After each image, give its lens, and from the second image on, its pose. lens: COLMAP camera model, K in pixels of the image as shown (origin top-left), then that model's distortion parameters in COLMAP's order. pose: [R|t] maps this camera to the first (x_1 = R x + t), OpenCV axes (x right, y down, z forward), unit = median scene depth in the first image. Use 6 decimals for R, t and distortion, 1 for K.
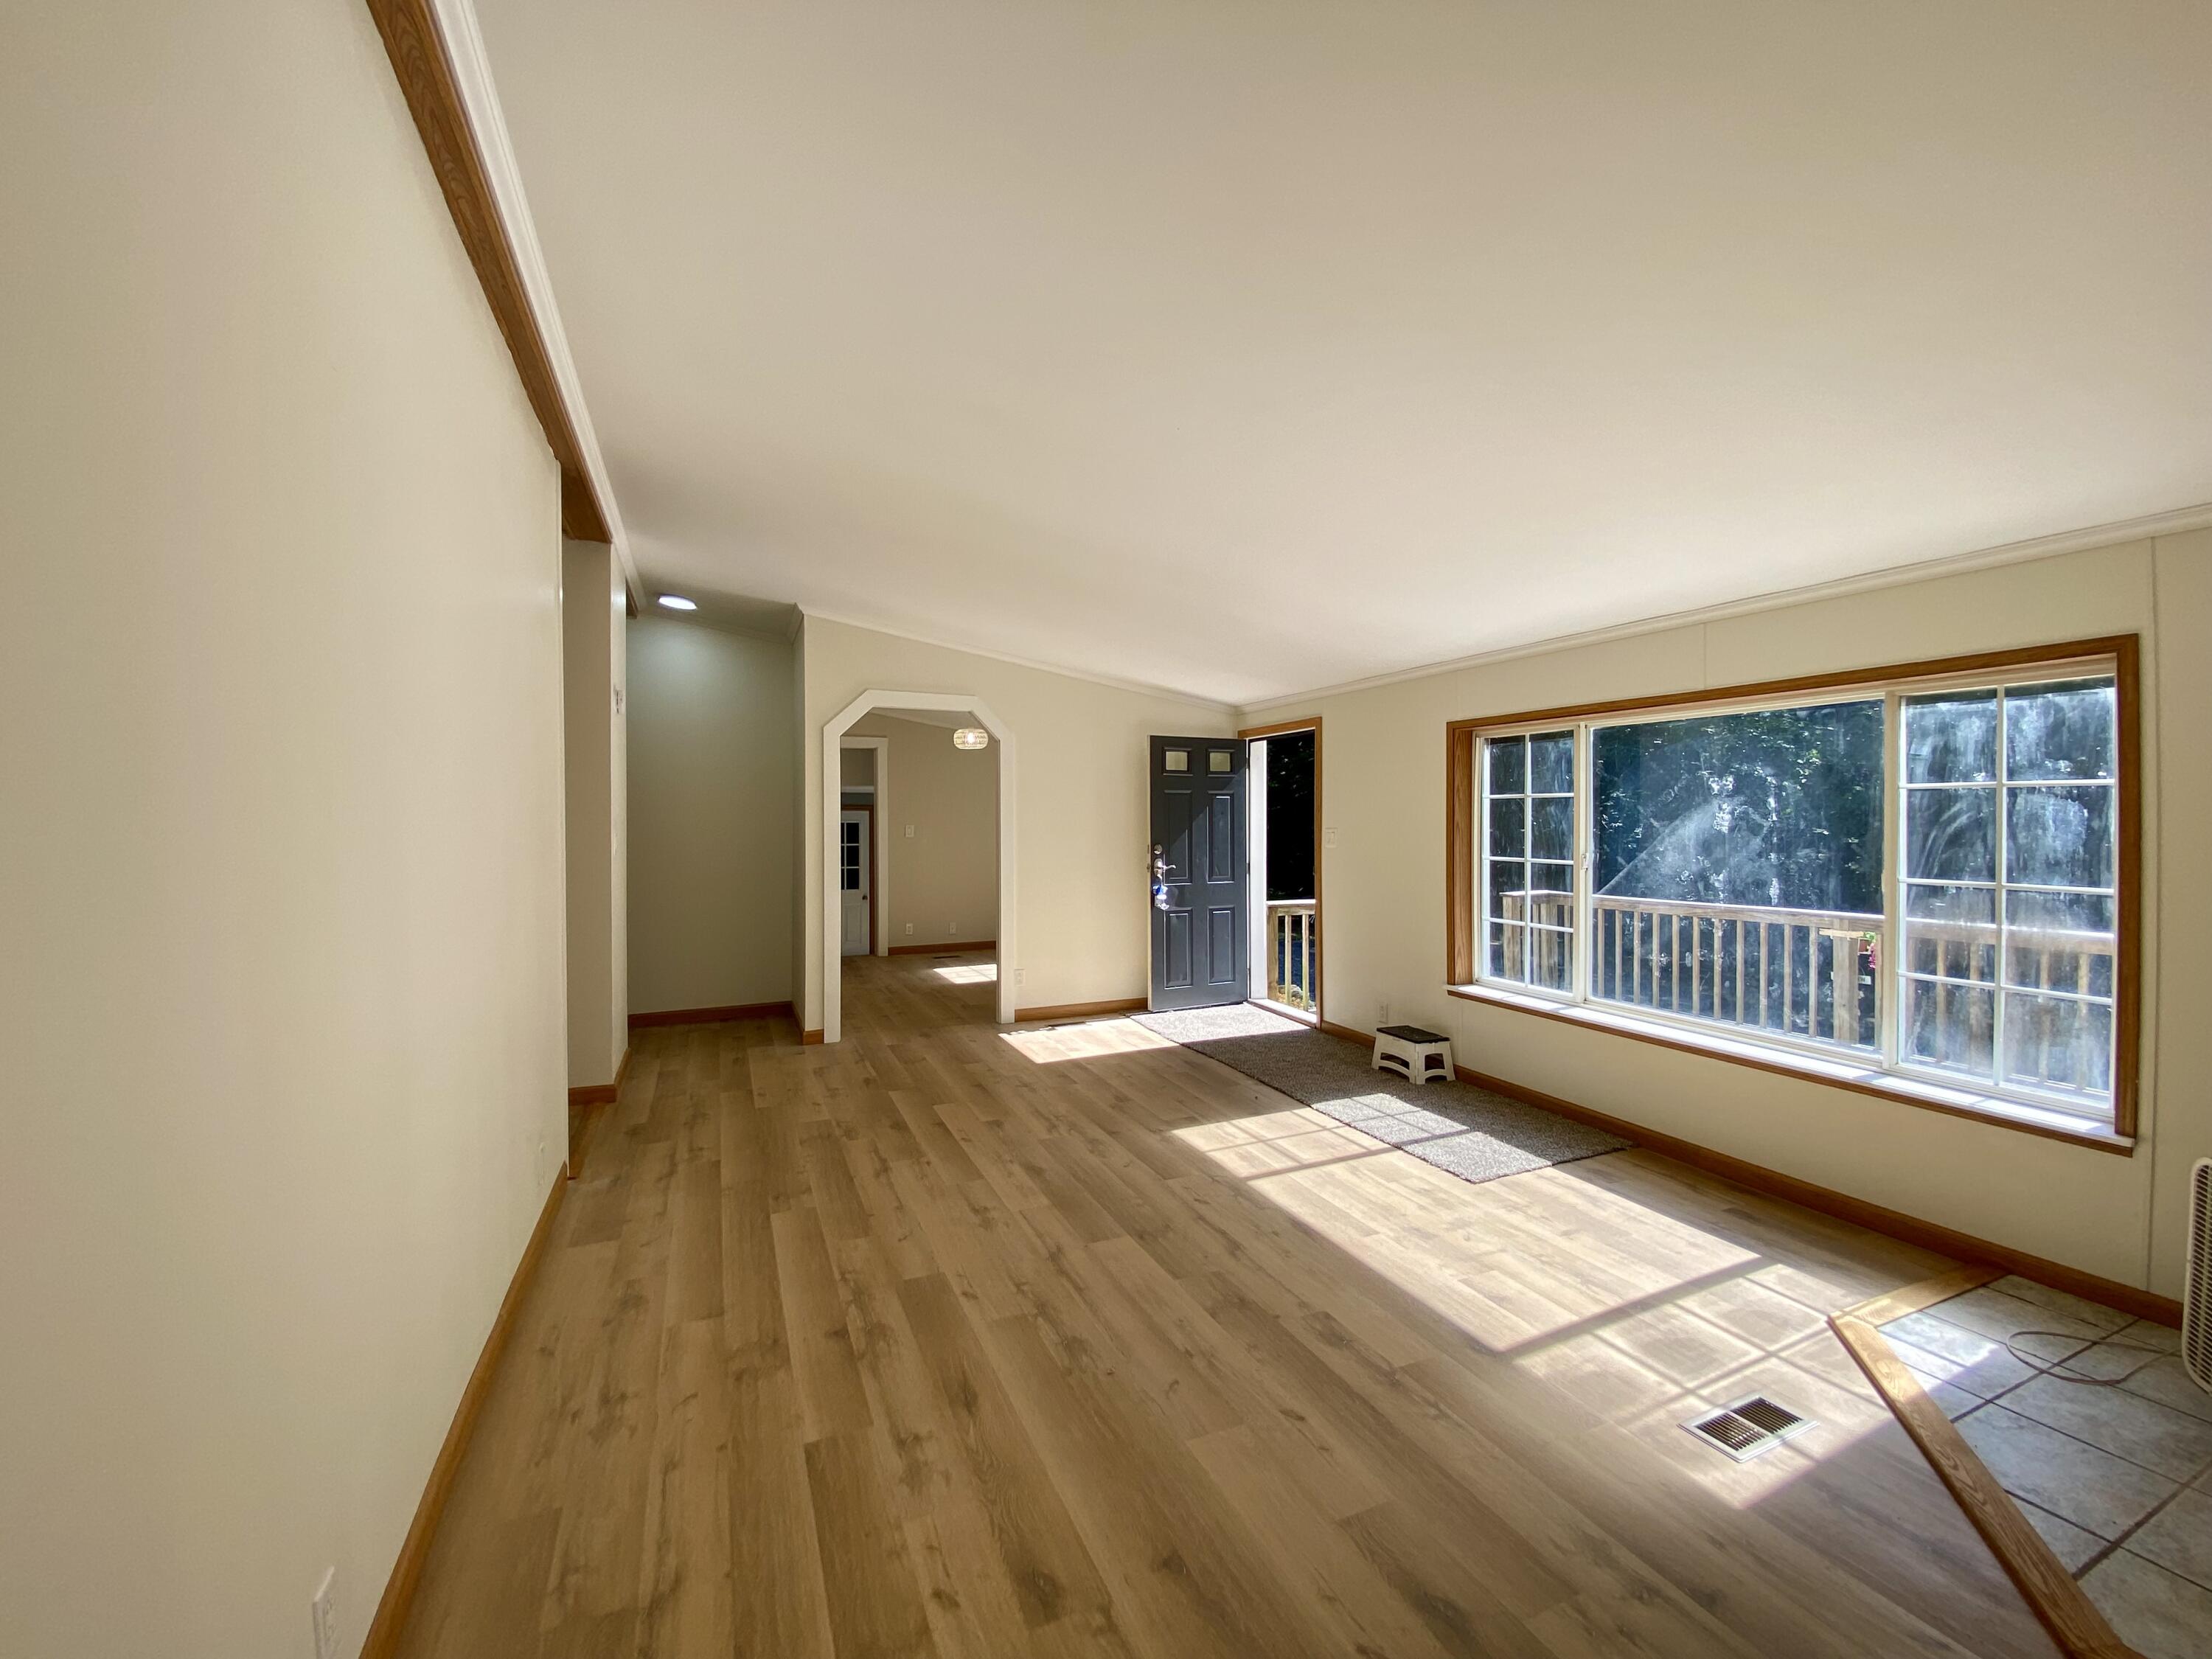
lens RADIAL K [[903.2, 0, 1099.2], [0, 903.2, 817.1], [0, 0, 1]] dist [0.011511, -0.015058]
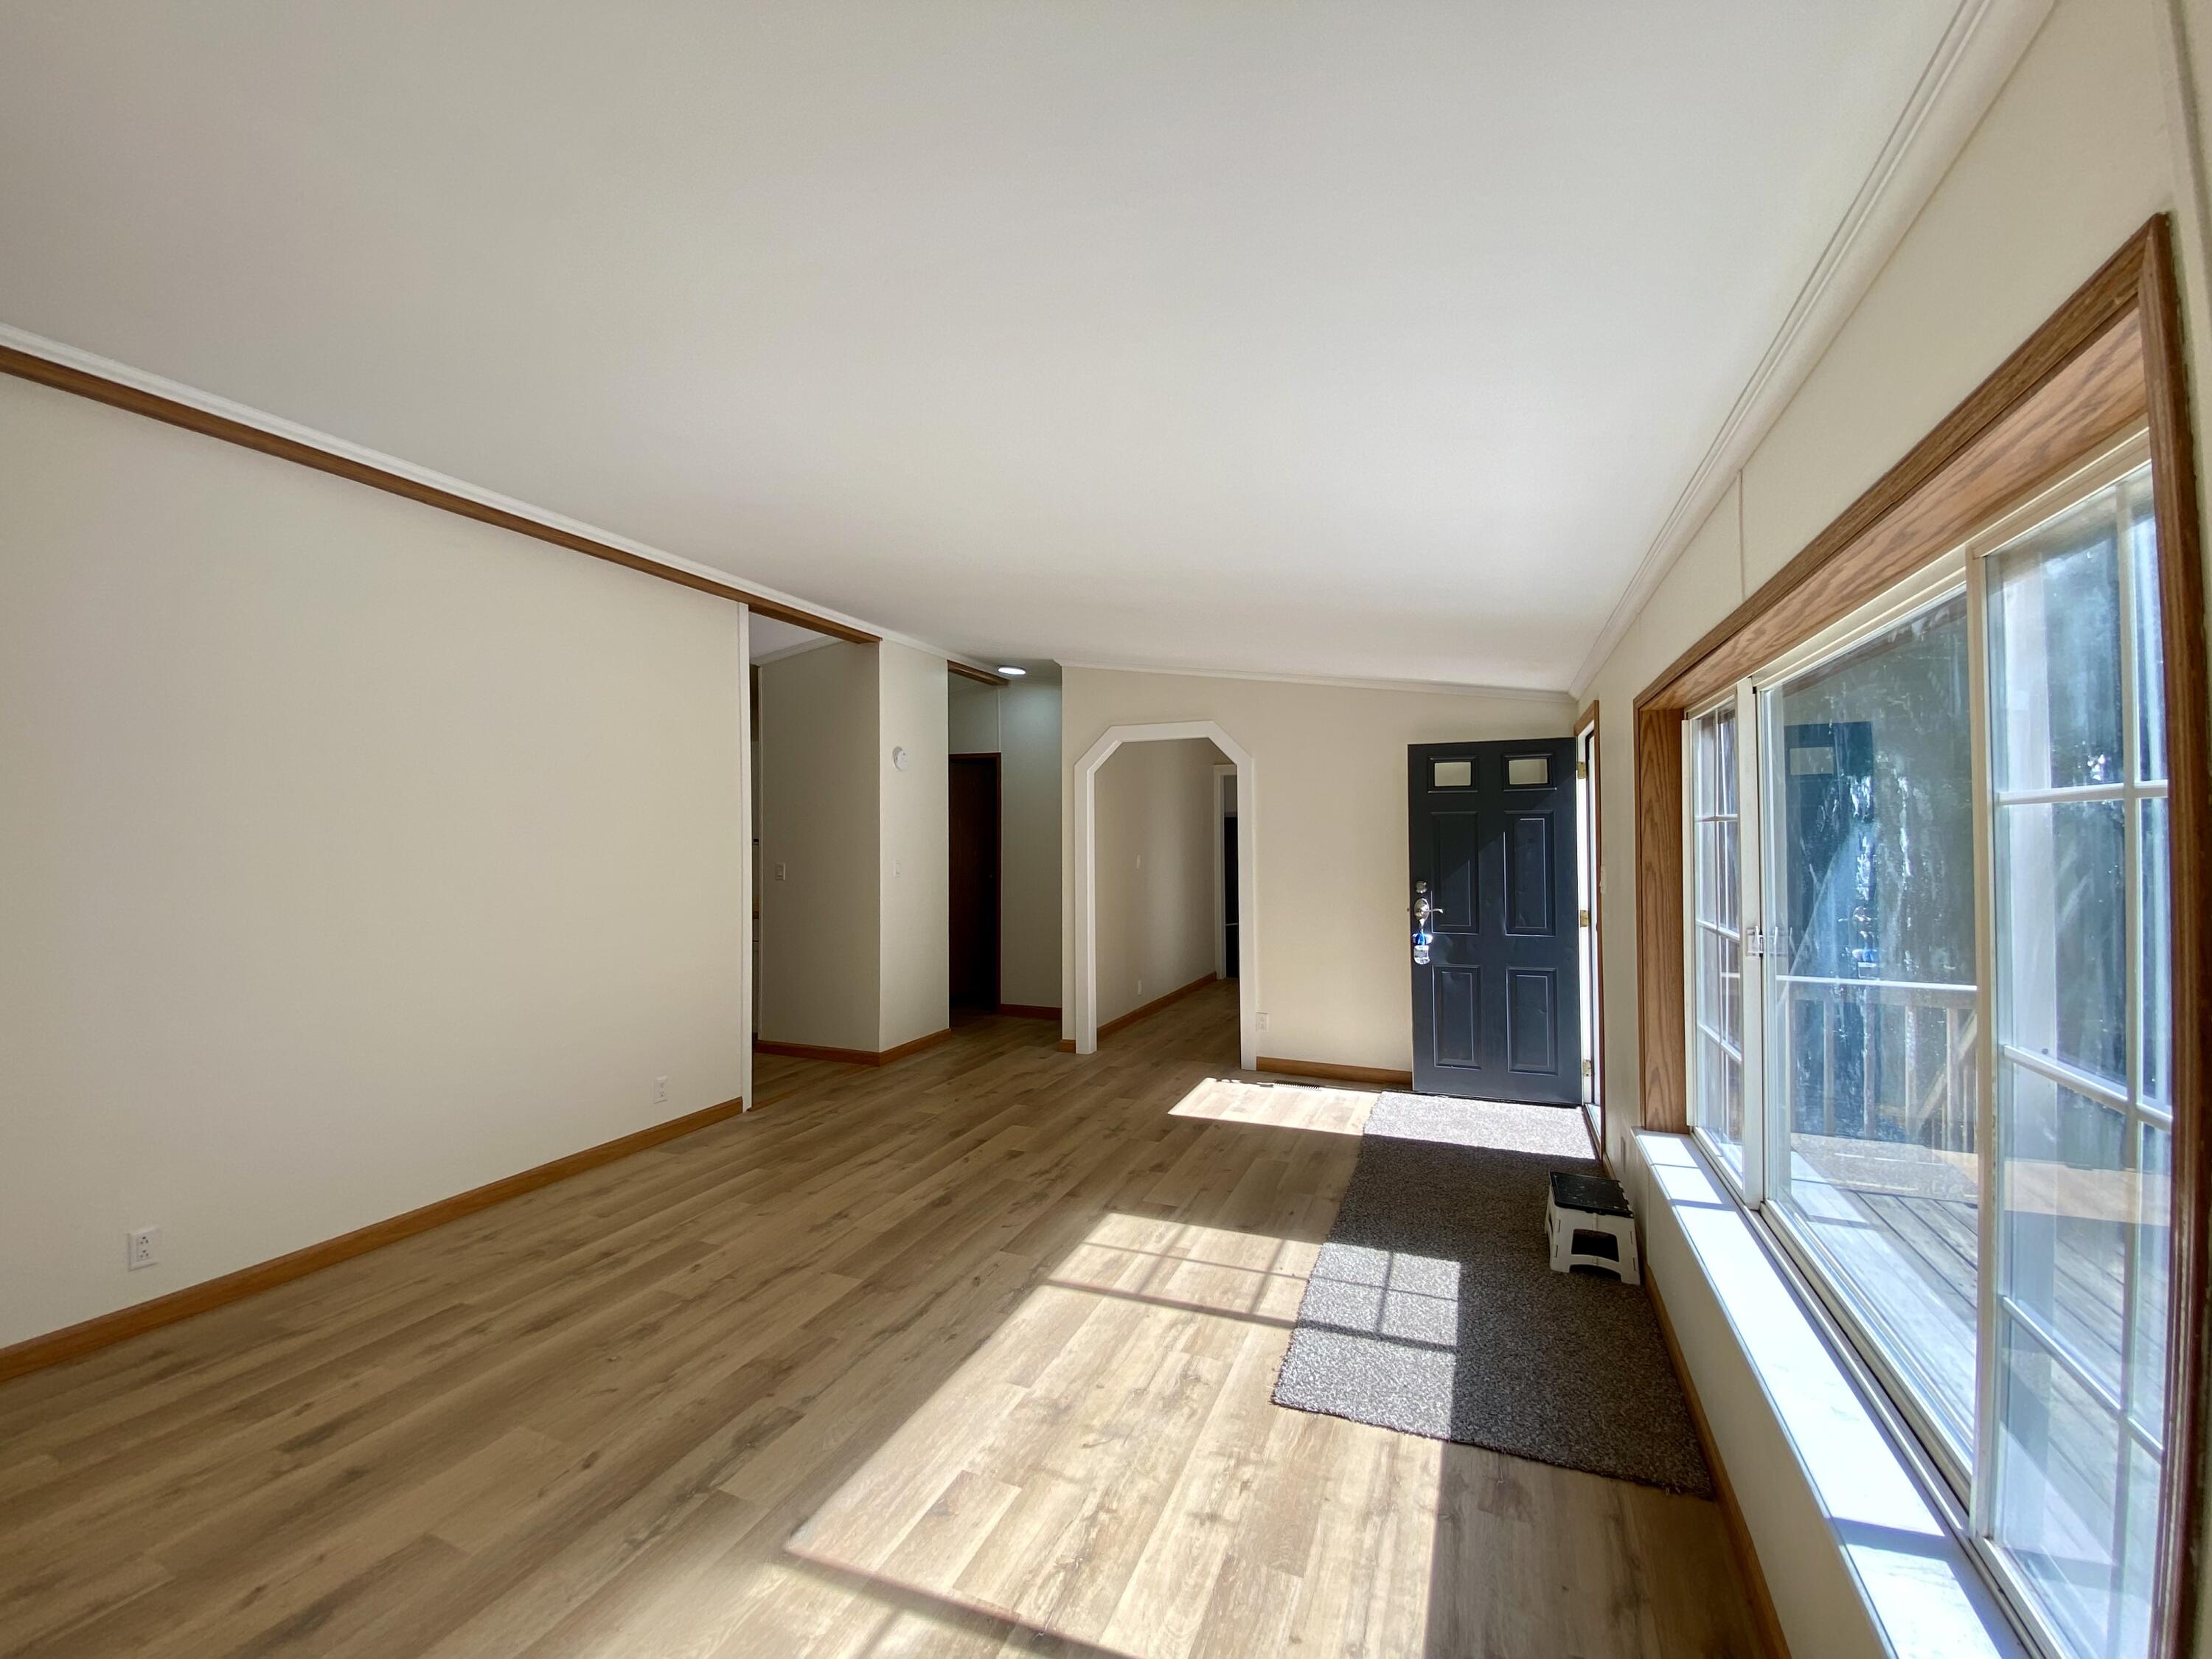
lens RADIAL K [[917.9, 0, 1102.9], [0, 917.9, 833.0], [0, 0, 1]] dist [0.013711, -0.019843]
pose [[0.691604, -0.001094, -0.722276, 0.729004], [-0.001610, 0.999994, -0.003056, -0.014192], [0.722275, 0.003277, 0.691598, 0.389138]]
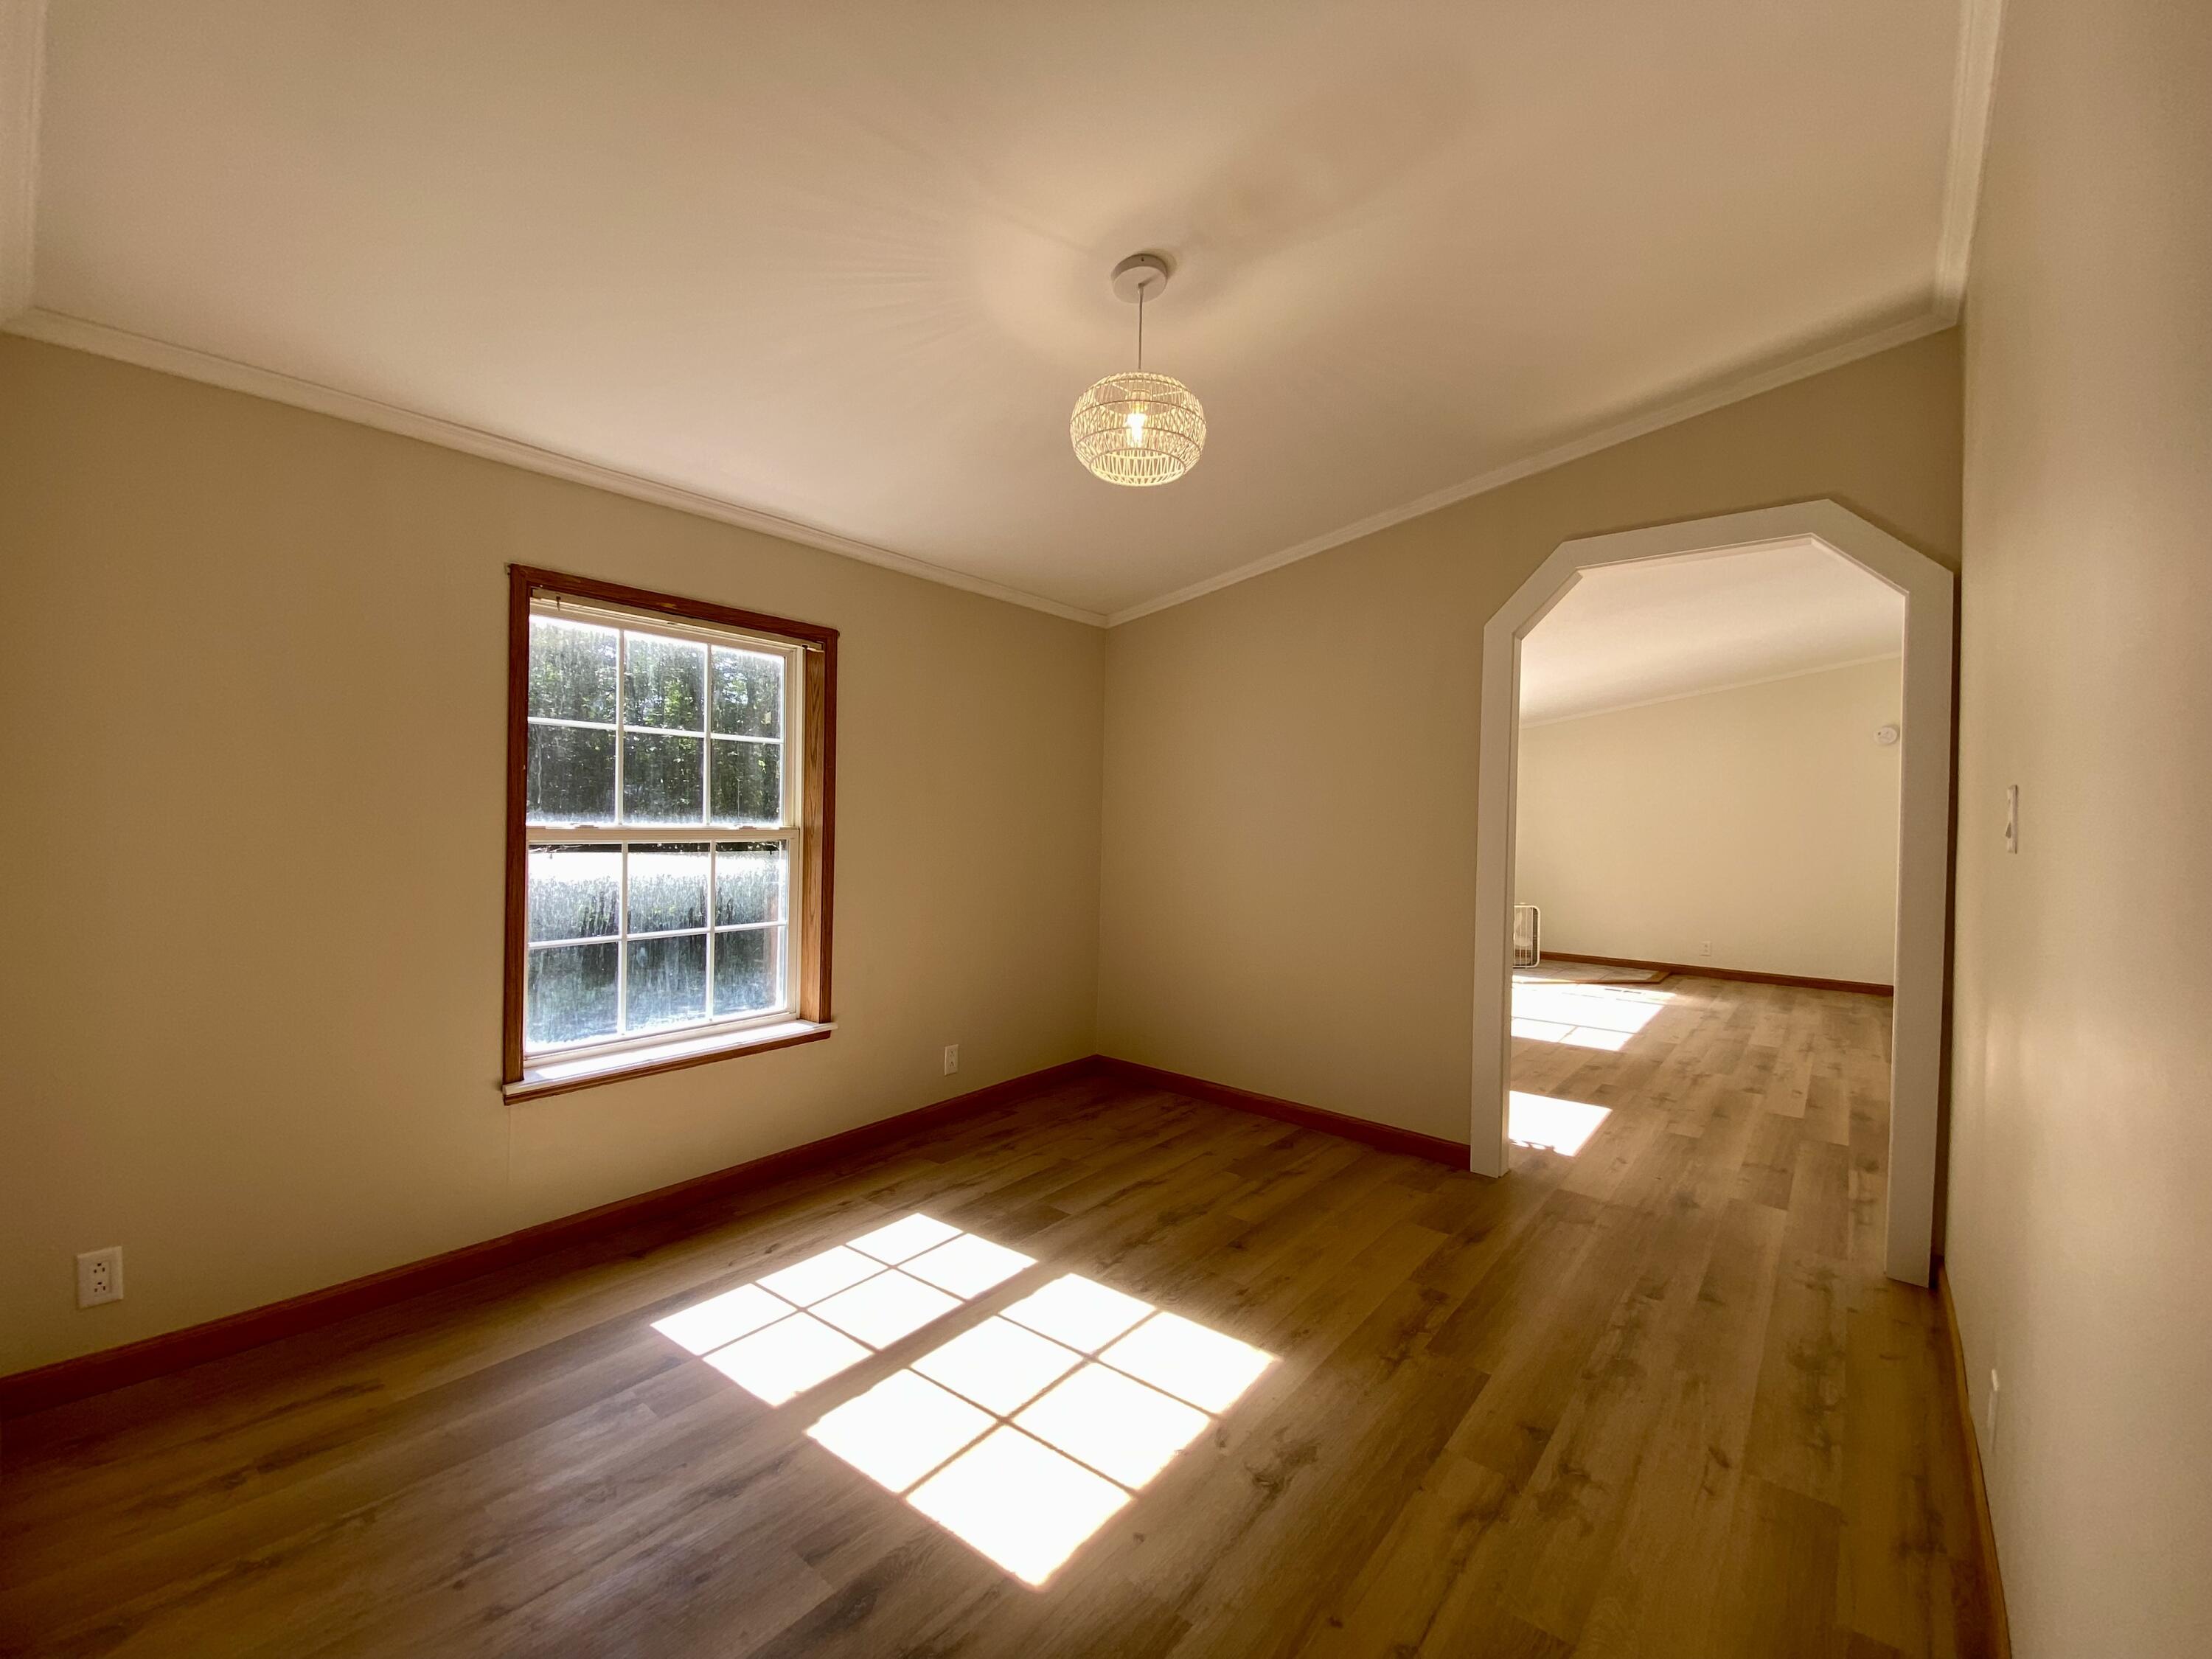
lens RADIAL K [[968.4, 0, 1106.0], [0, 968.4, 829.5], [0, 0, 1]] dist [-0.000146, -0.000042]
pose [[-0.484851, -0.011898, 0.874516, -0.766042], [-0.011165, 0.999910, 0.007413, 0.040288], [-0.874525, -0.006170, -0.484940, 2.319863]]
